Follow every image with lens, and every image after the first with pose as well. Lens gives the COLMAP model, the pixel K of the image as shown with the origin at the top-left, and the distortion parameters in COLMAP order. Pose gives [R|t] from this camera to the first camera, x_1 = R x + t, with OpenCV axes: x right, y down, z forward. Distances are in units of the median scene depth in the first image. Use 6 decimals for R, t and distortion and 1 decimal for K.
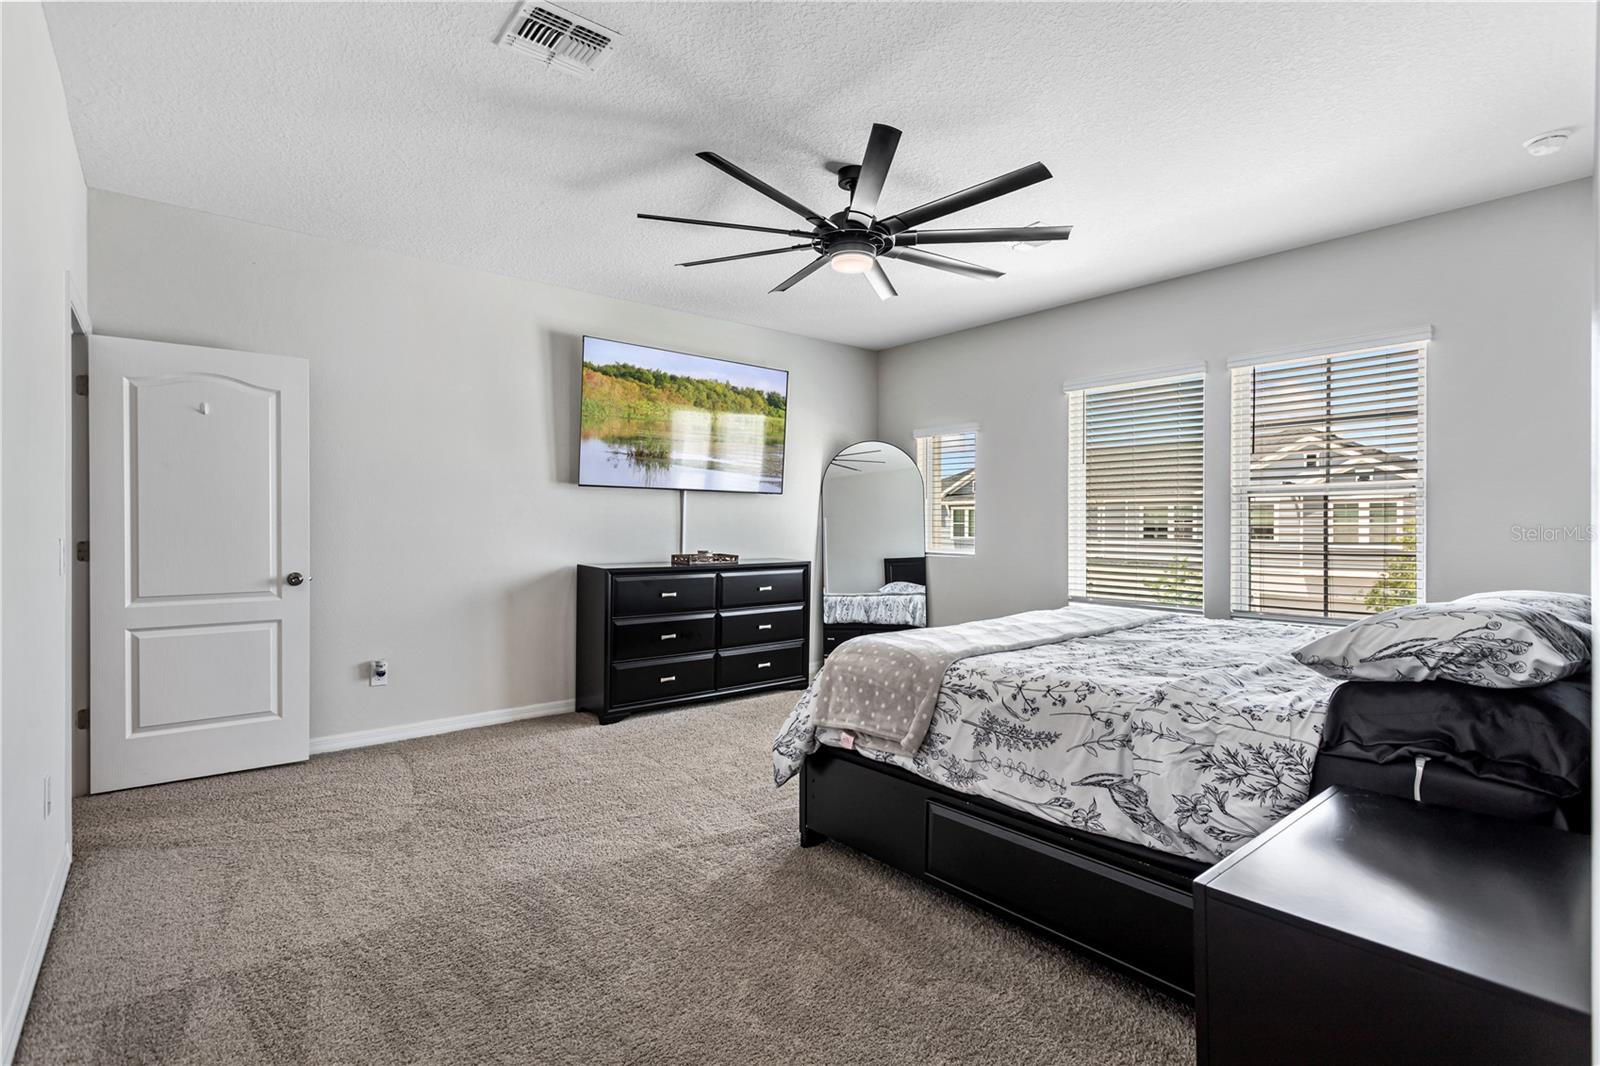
lens RADIAL K [[758.3, 0, 799.5], [0, 758.3, 523.5], [0, 0, 1]] dist [0.000389, 0.002014]
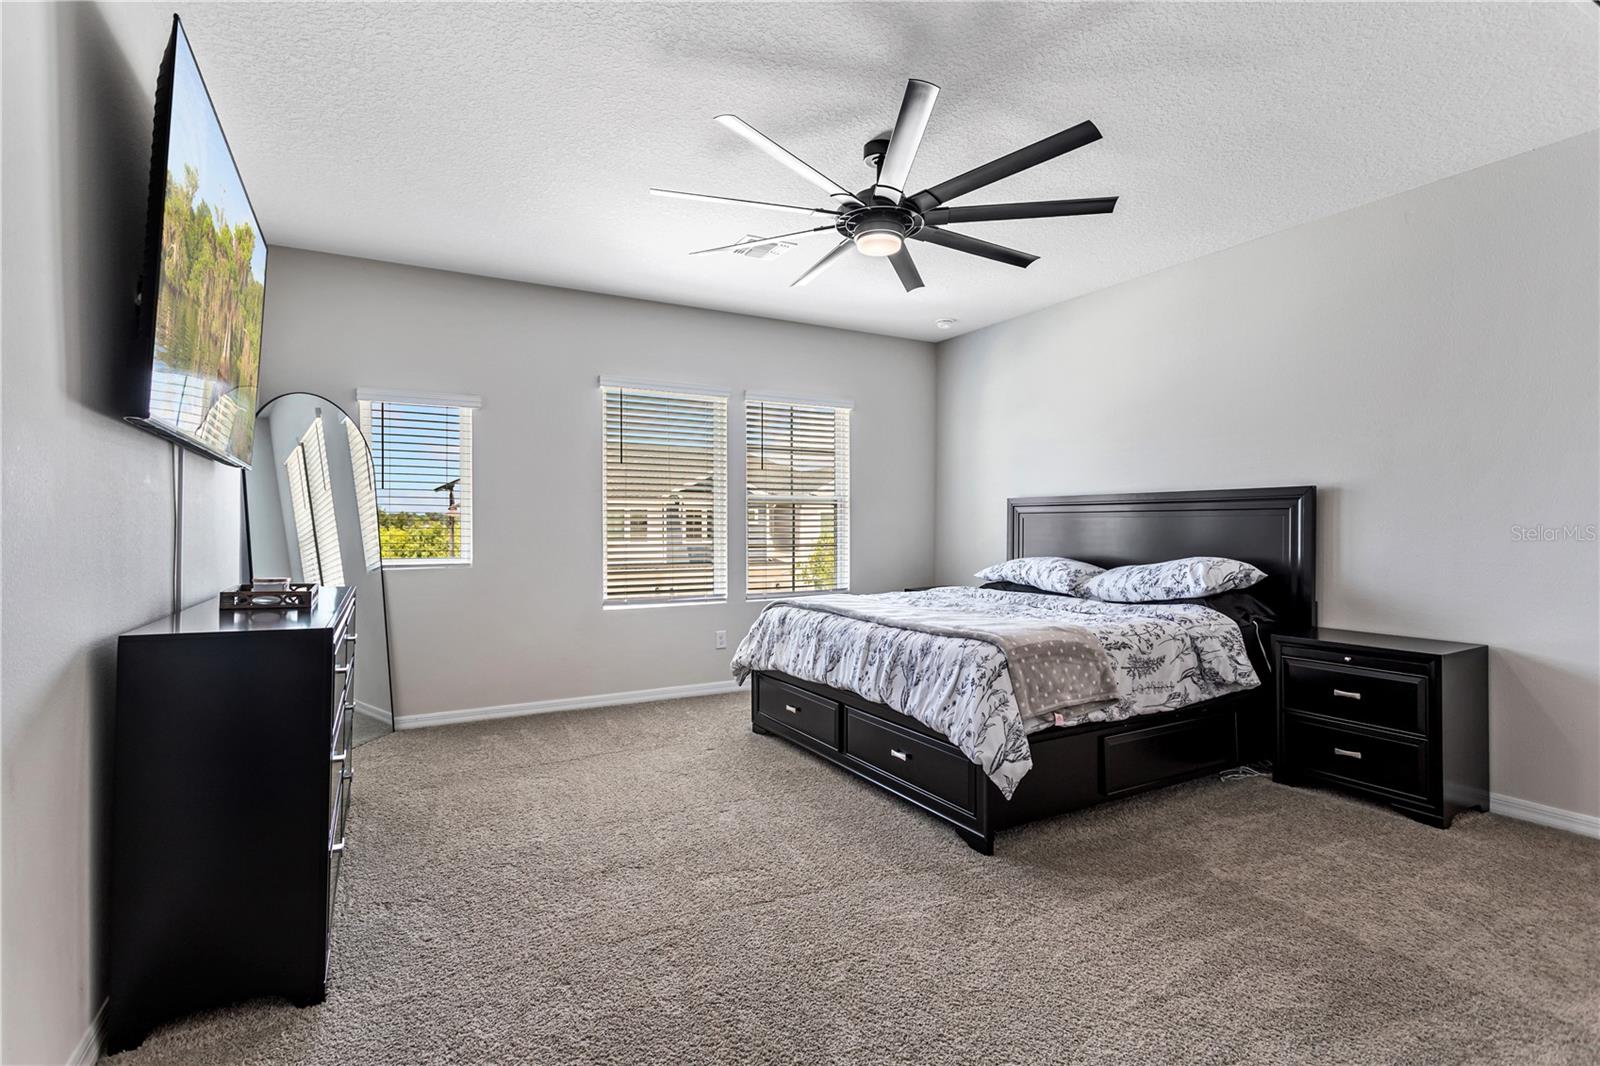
lens RADIAL K [[758.3, 0, 799.2], [0, 758.3, 538.5], [0, 0, 1]] dist [0.000389, 0.002014]
pose [[0.188228, -0.015042, 0.982010, -1.265396], [-0.000517, 0.999881, 0.015415, 0.007576], [-0.982125, -0.003409, 0.188197, 1.353825]]
